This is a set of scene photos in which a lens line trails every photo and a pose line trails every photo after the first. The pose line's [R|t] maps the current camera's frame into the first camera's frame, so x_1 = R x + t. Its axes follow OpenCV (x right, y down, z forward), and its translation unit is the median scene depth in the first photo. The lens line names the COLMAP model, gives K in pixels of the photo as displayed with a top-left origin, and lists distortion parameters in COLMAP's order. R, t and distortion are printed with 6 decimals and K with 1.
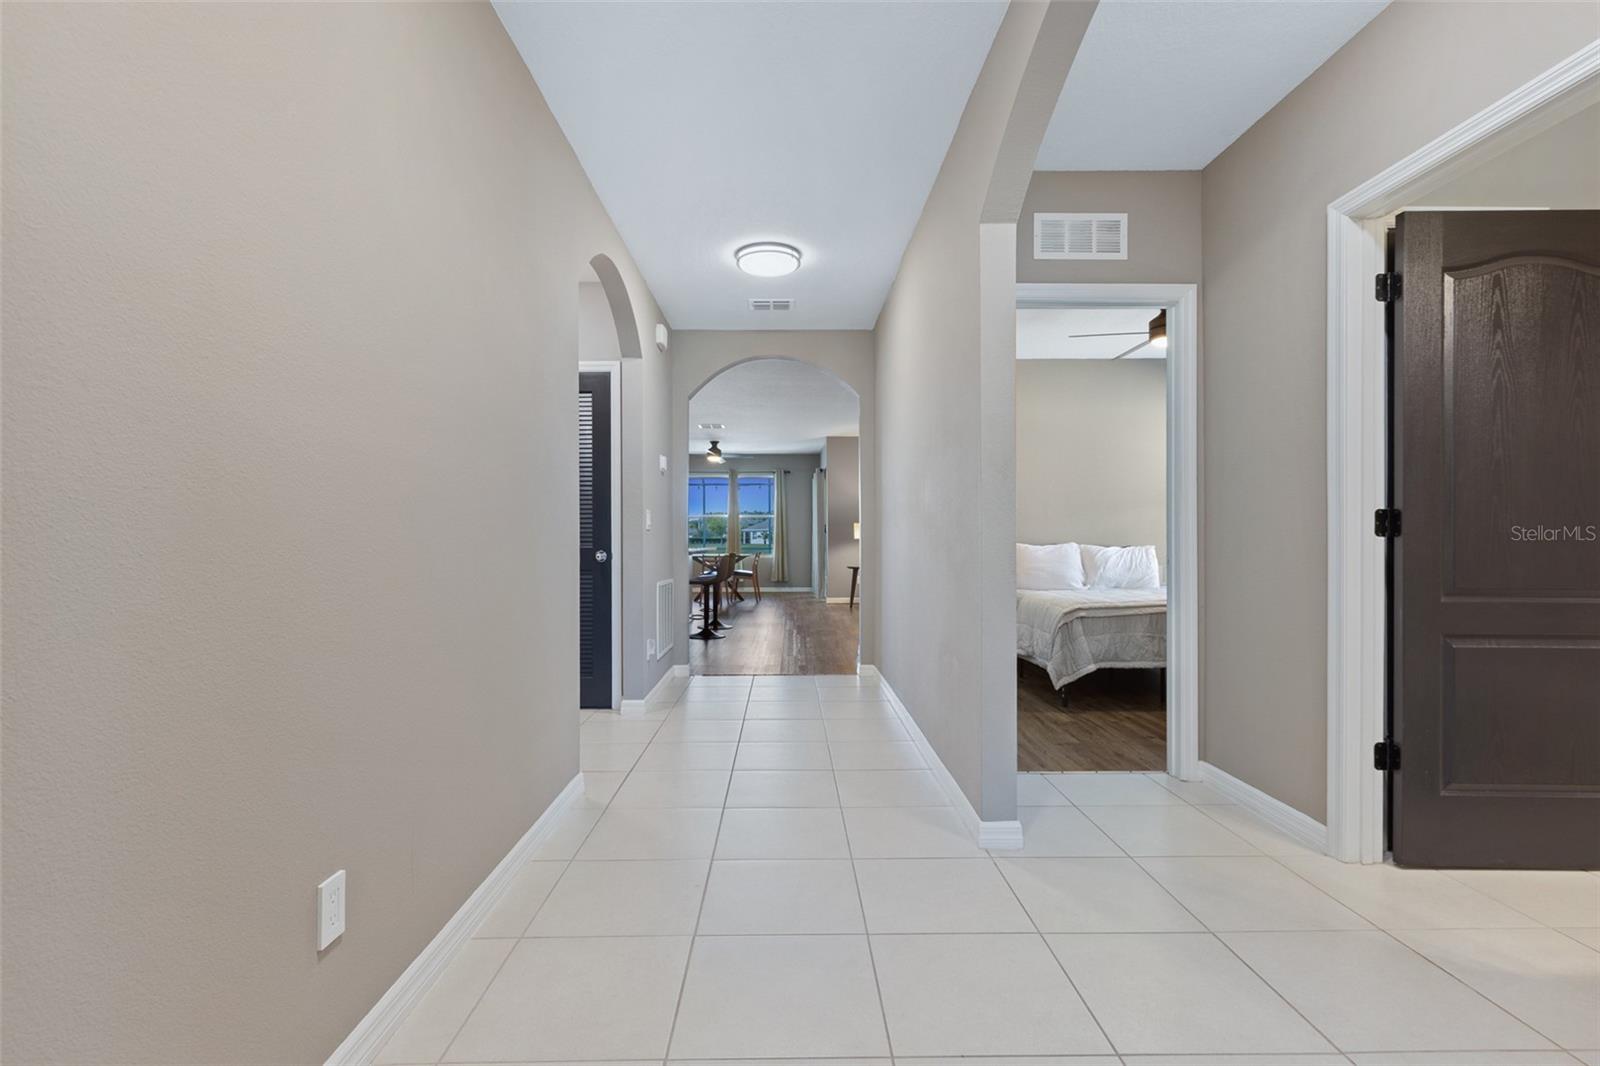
lens RADIAL K [[719.4, 0, 792.2], [0, 719.4, 535.7], [0, 0, 1]] dist [-0.000732, -0.000113]
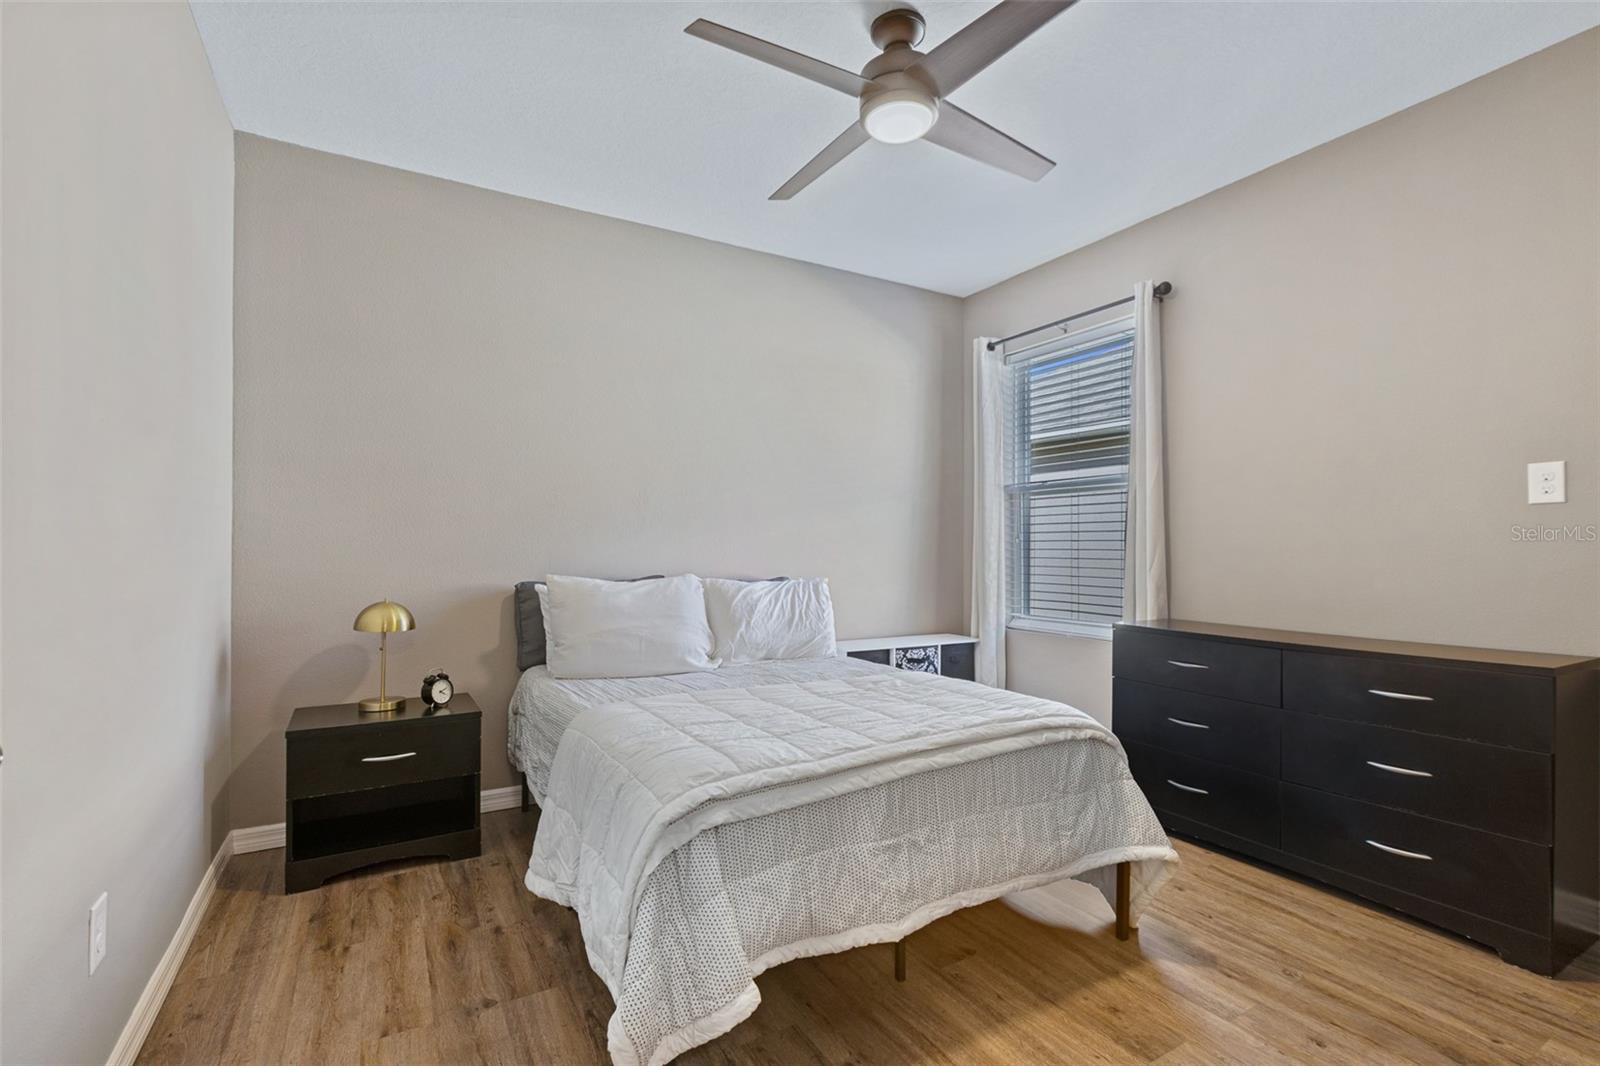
lens RADIAL K [[719.4, 0, 797.1], [0, 719.4, 541.1], [0, 0, 1]] dist [-0.000732, -0.000113]
pose [[0.866653, 0.007646, 0.498853, 0.267928], [-0.003535, 0.999952, -0.009186, -0.012091], [-0.498900, 0.006197, 0.866638, 0.692488]]
